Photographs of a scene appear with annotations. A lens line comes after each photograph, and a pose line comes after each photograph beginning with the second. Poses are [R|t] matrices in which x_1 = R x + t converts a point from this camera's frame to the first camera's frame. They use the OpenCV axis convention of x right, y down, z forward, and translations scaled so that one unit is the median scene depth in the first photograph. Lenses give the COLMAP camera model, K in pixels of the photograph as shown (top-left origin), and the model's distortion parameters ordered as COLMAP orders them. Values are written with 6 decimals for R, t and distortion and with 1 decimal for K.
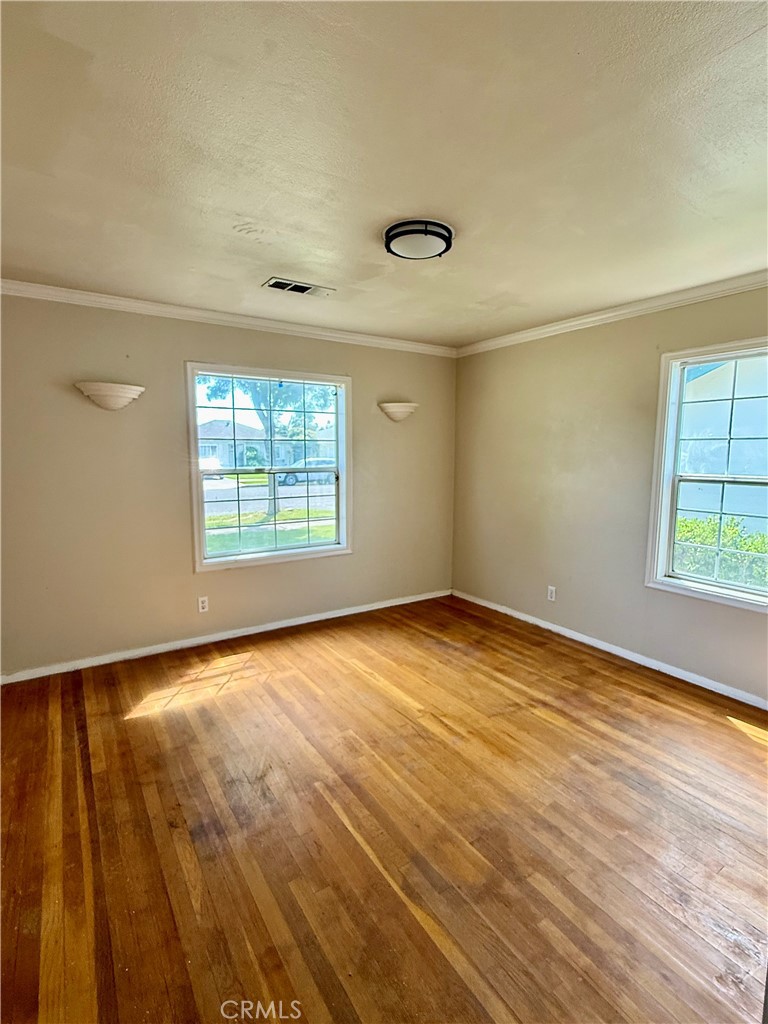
lens RADIAL K [[500.4, 0, 382.7], [0, 500.4, 513.2], [0, 0, 1]] dist [0.000455, -0.000921]
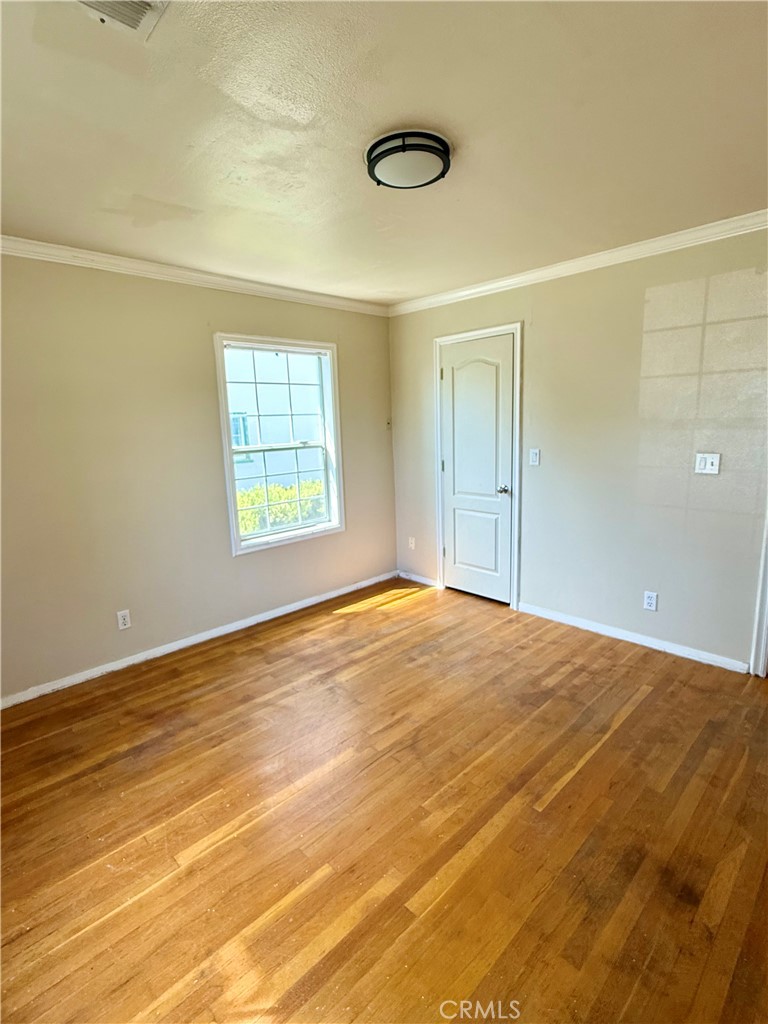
lens RADIAL K [[500.4, 0, 382.7], [0, 500.4, 513.2], [0, 0, 1]] dist [0.000455, -0.000921]
pose [[-0.195752, -0.177331, 0.964487, -0.577573], [0.153715, 0.965808, 0.208772, -0.122565], [-0.968531, 0.189123, -0.161801, 0.917846]]
